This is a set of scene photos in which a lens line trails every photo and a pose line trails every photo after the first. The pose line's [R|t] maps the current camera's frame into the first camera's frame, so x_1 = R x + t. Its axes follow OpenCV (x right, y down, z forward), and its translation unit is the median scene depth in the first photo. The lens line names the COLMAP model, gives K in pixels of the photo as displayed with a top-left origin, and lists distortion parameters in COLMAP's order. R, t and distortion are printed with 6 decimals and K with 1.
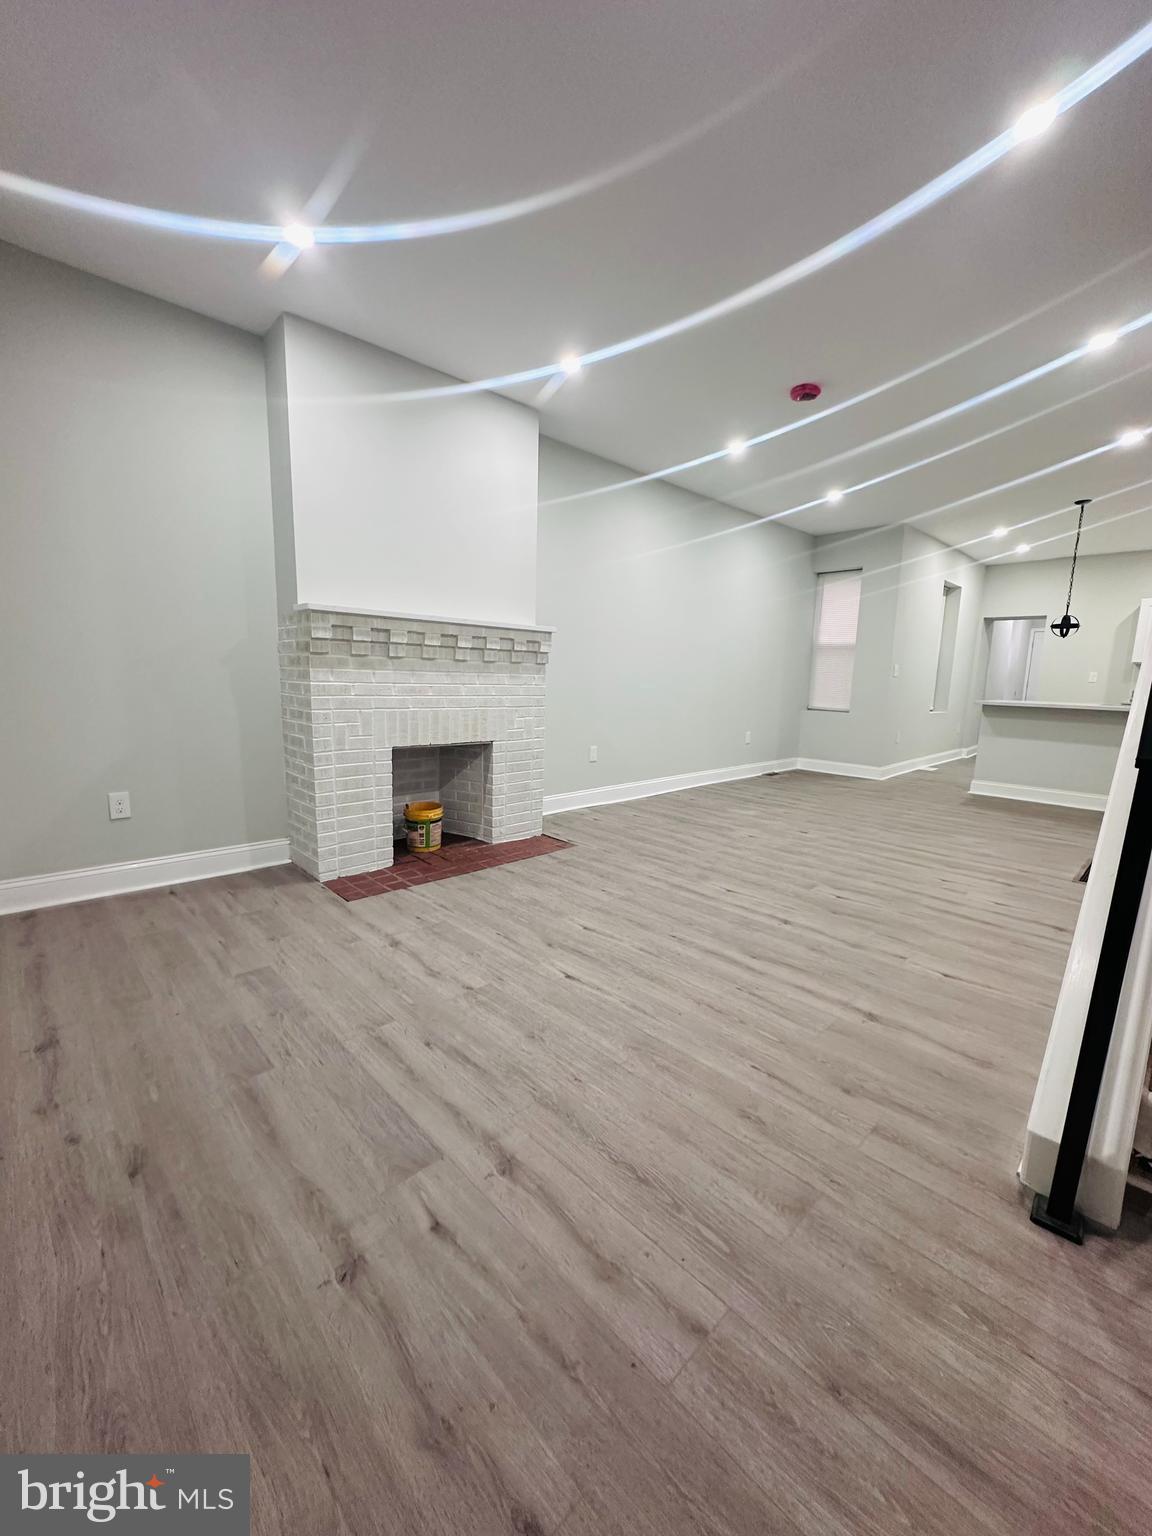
lens RADIAL K [[609.5, 0, 575.9], [0, 609.5, 770.4], [0, 0, 1]] dist [-0.001698, 0.000177]
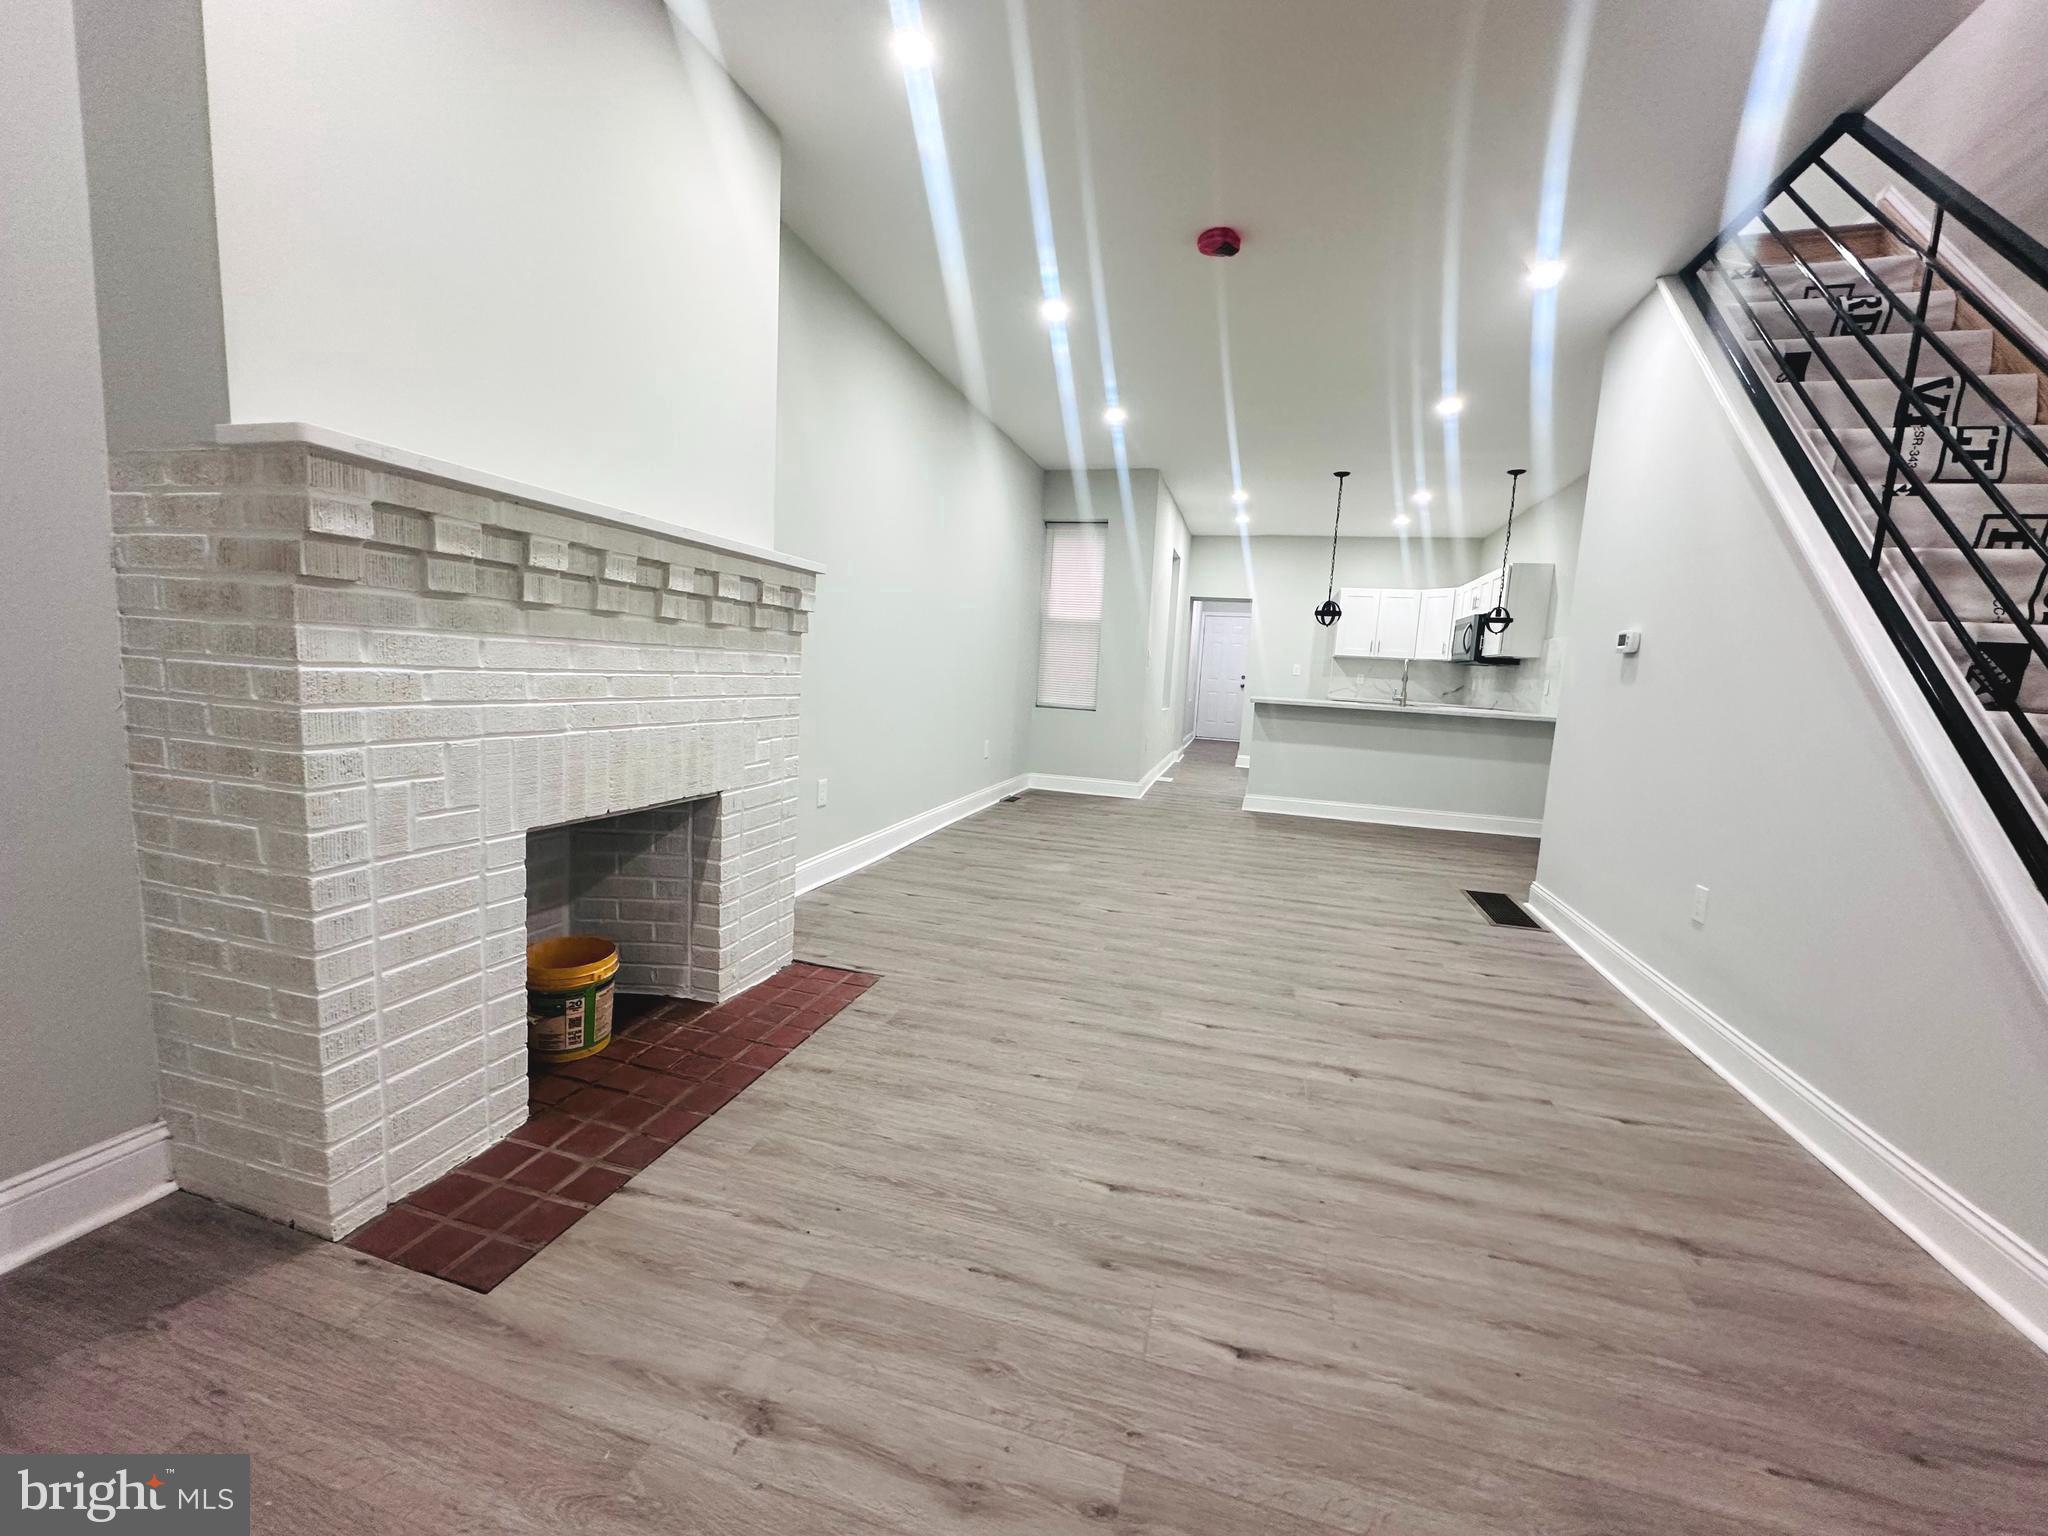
lens RADIAL K [[812.7, 0, 1026.8], [0, 812.7, 768.4], [0, 0, 1]] dist [-0.001698, 0.000177]
pose [[0.860271, -0.041247, 0.508166, -0.279131], [0.046435, 0.998918, 0.002470, -0.062368], [-0.507718, 0.021472, 0.861256, 0.364098]]
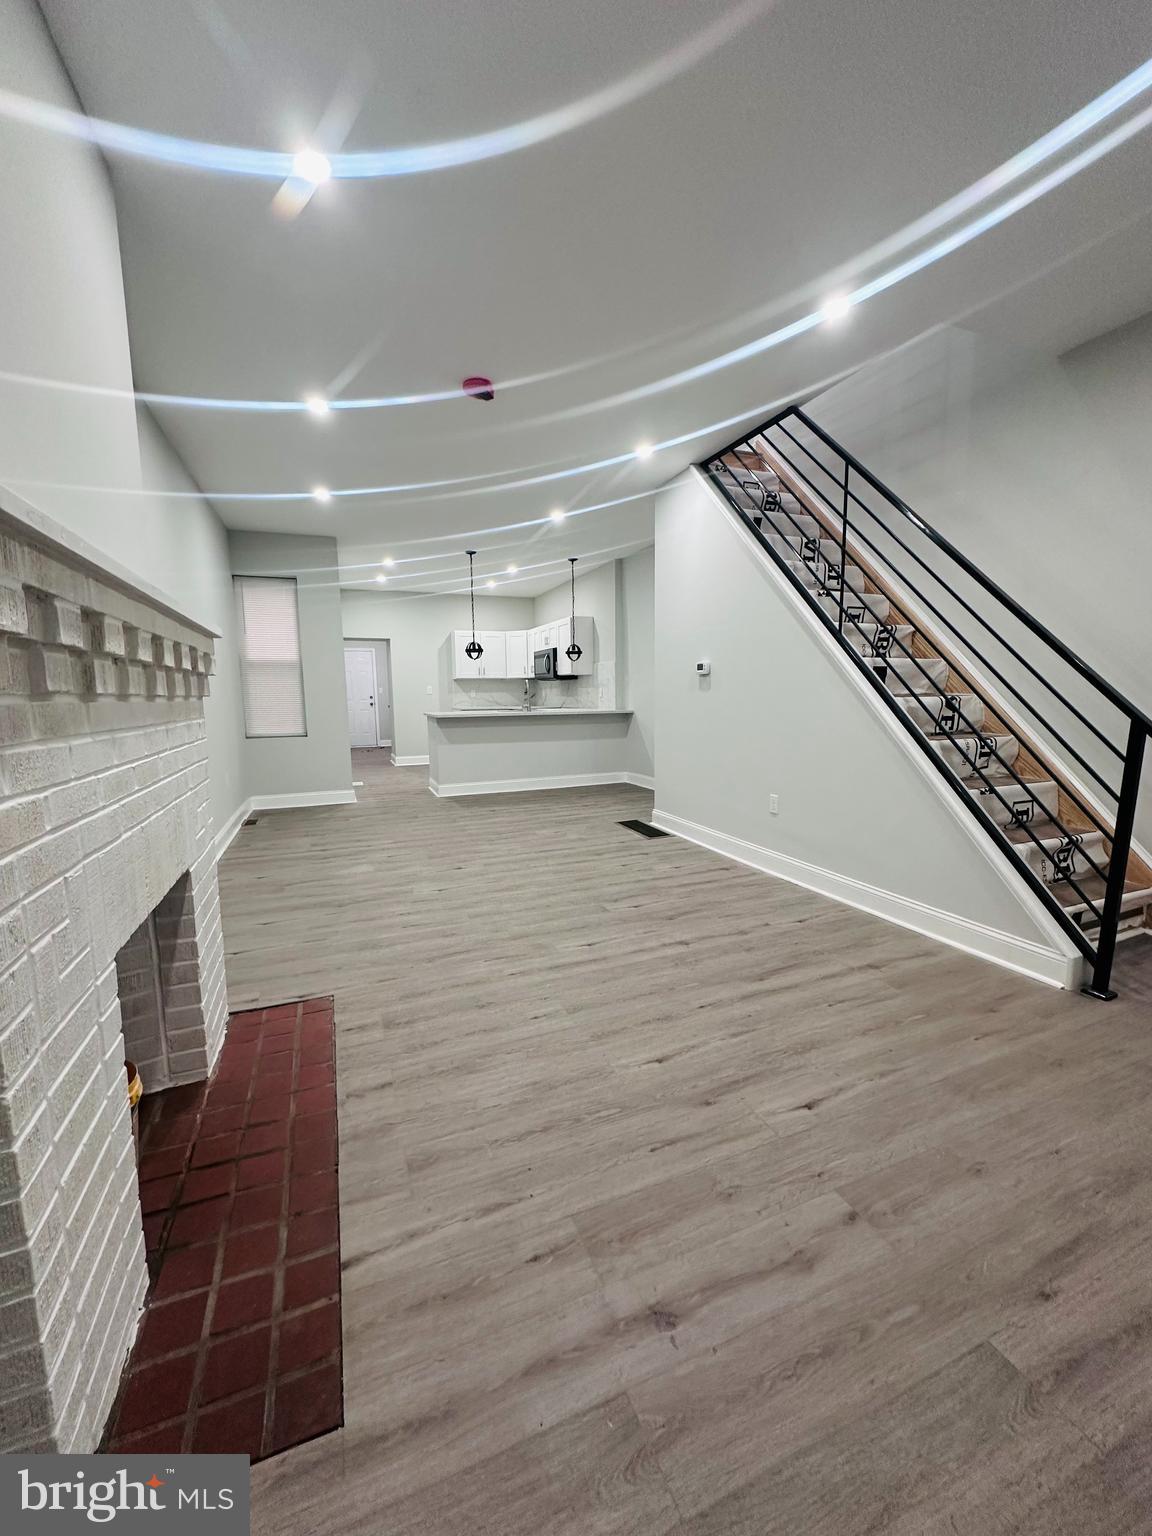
lens RADIAL K [[609.5, 0, 575.9], [0, 609.5, 770.4], [0, 0, 1]] dist [-0.001698, 0.000177]
pose [[0.365352, -0.147284, 0.919144, -0.490251], [0.167212, 0.981726, 0.090847, -0.124139], [-0.915728, 0.120501, 0.383303, 0.599716]]
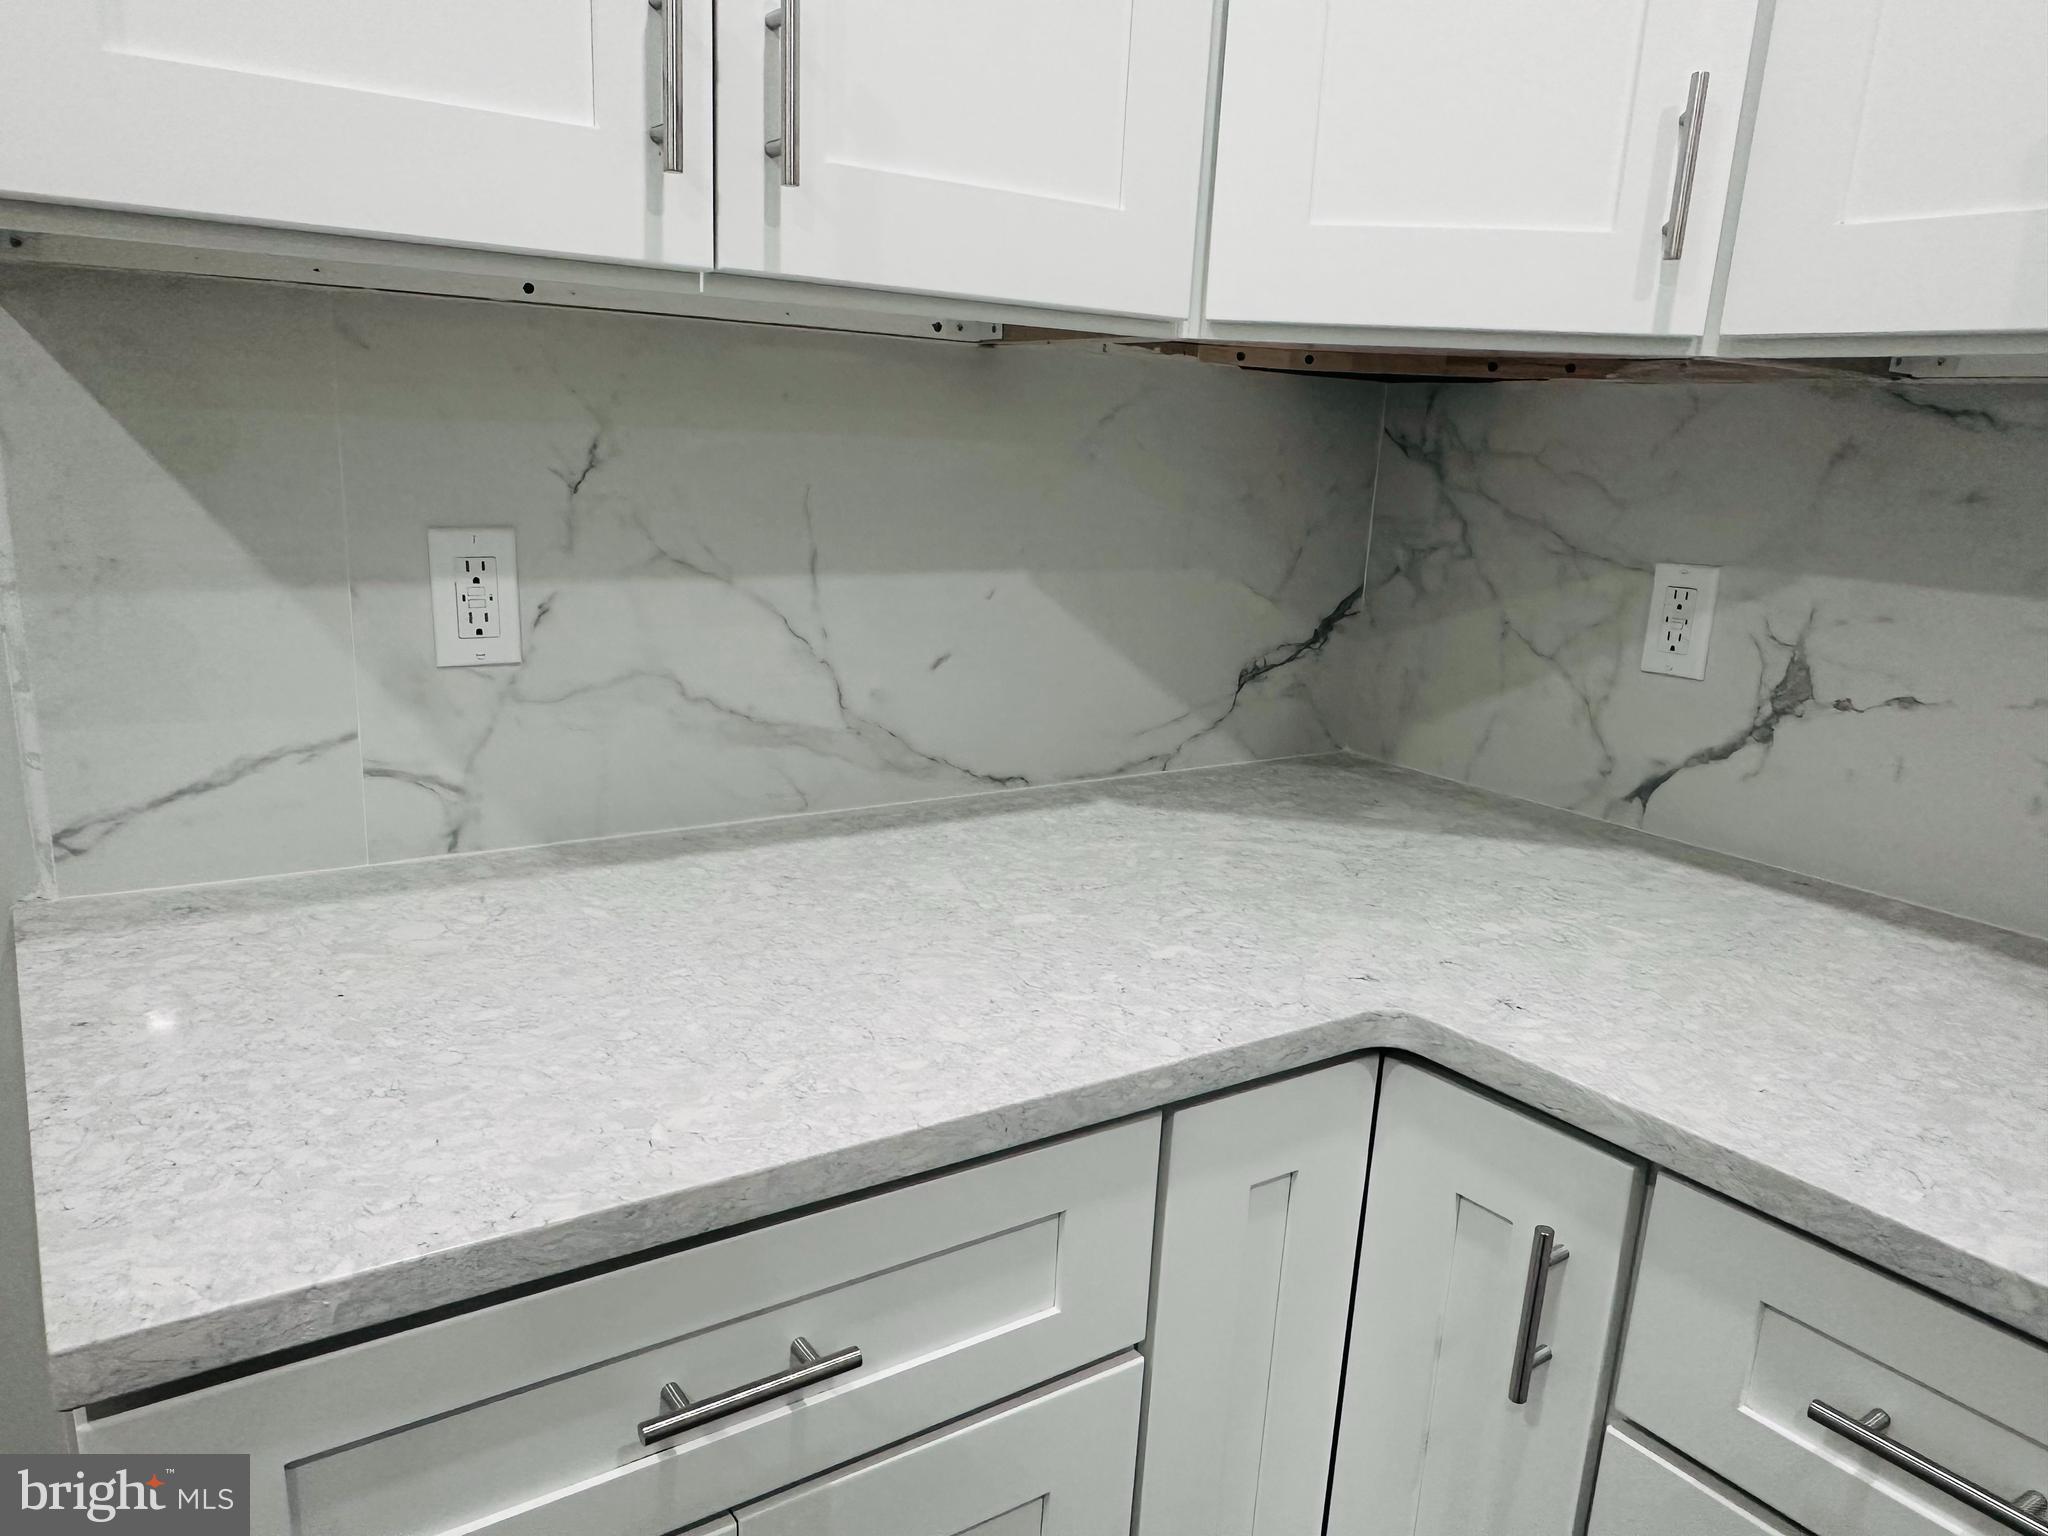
lens RADIAL K [[1443.4, 0, 1013.4], [0, 1443.4, 810.7], [0, 0, 1]] dist [-0.001048, 0.002231]
pose [[0.148249, -0.270353, 0.951279, 1.740436], [0.111715, 0.960329, 0.255515, -0.327072], [-0.982620, 0.068392, 0.172570, 1.940441]]
